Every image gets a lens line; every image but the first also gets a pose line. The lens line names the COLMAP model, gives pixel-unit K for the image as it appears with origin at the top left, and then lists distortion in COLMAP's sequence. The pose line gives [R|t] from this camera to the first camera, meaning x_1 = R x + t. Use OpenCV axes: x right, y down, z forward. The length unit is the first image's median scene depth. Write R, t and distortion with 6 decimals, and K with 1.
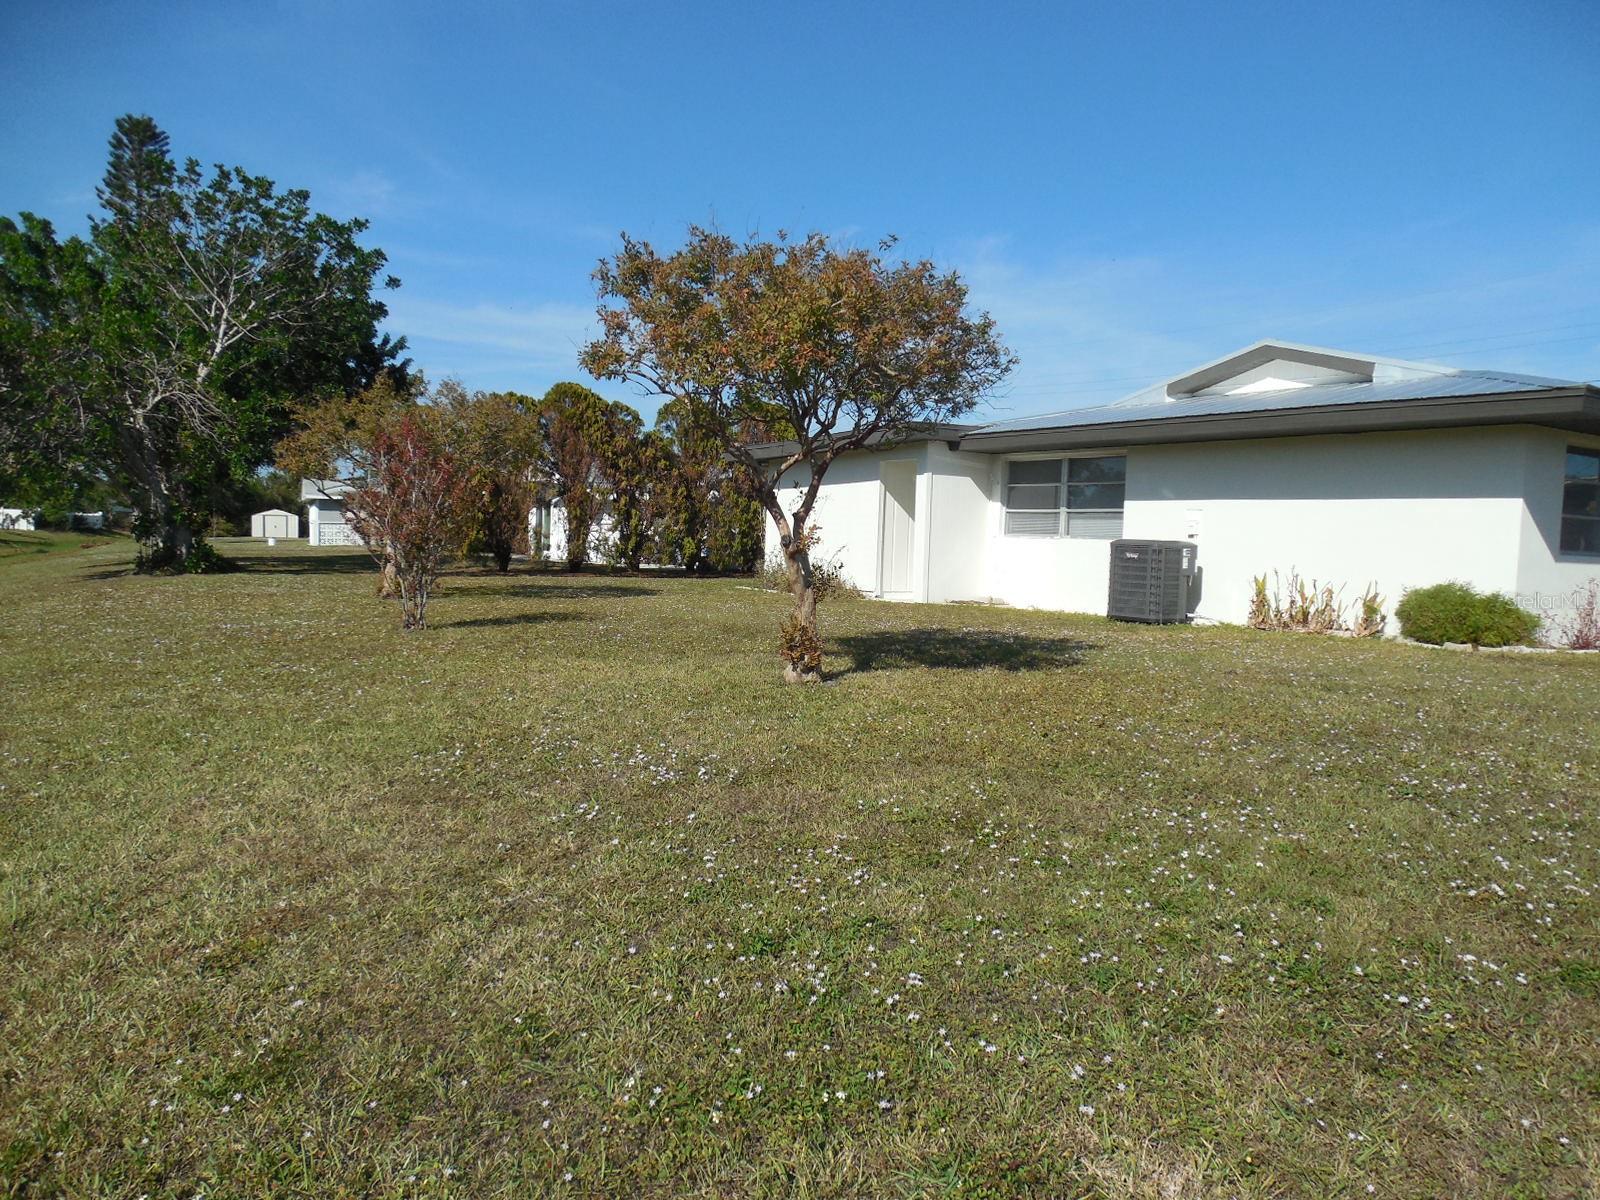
lens RADIAL K [[1202.2, 0, 802.2], [0, 1202.2, 605.6], [0, 0, 1]] dist [-0.005881, 0.000618]
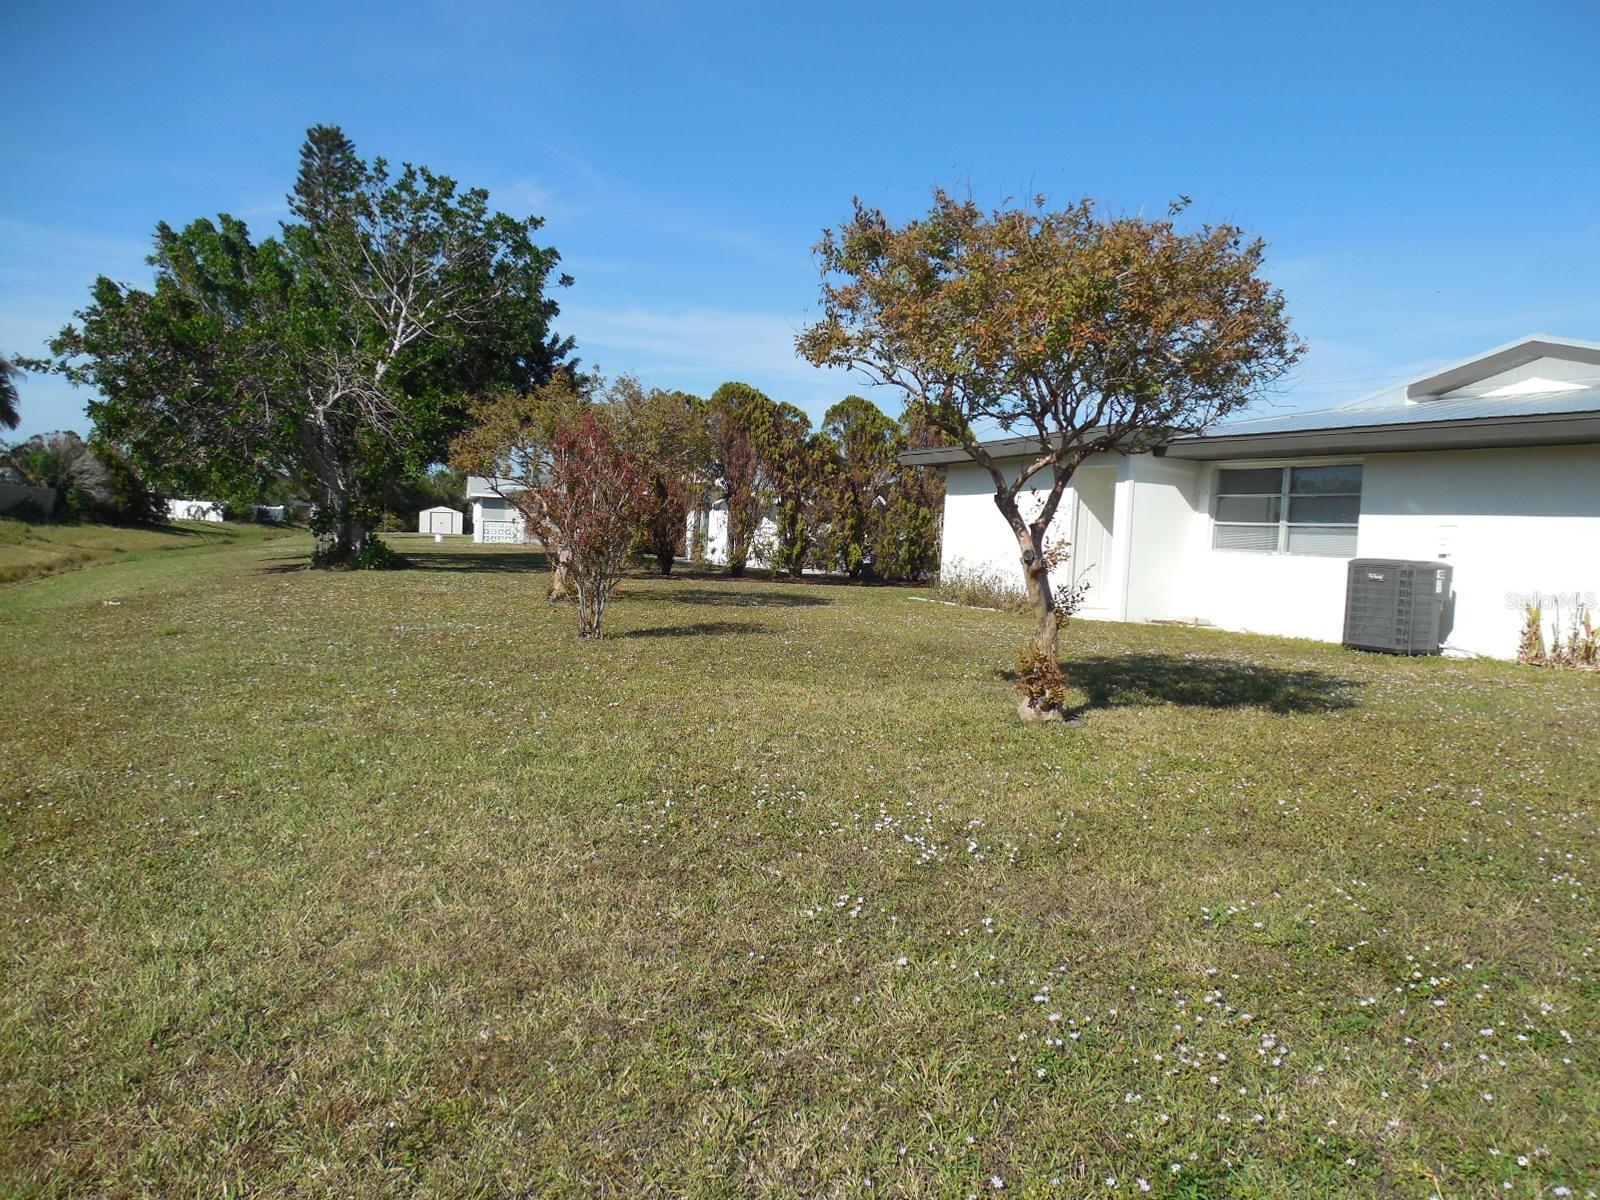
lens RADIAL K [[1202.2, 0, 798.6], [0, 1202.2, 594.9], [0, 0, 1]] dist [-0.005881, 0.000618]
pose [[0.992321, 0.026461, -0.120826, -0.049310], [-0.027980, 0.999549, -0.010894, -0.008369], [0.120483, 0.014191, 0.992614, 0.087396]]
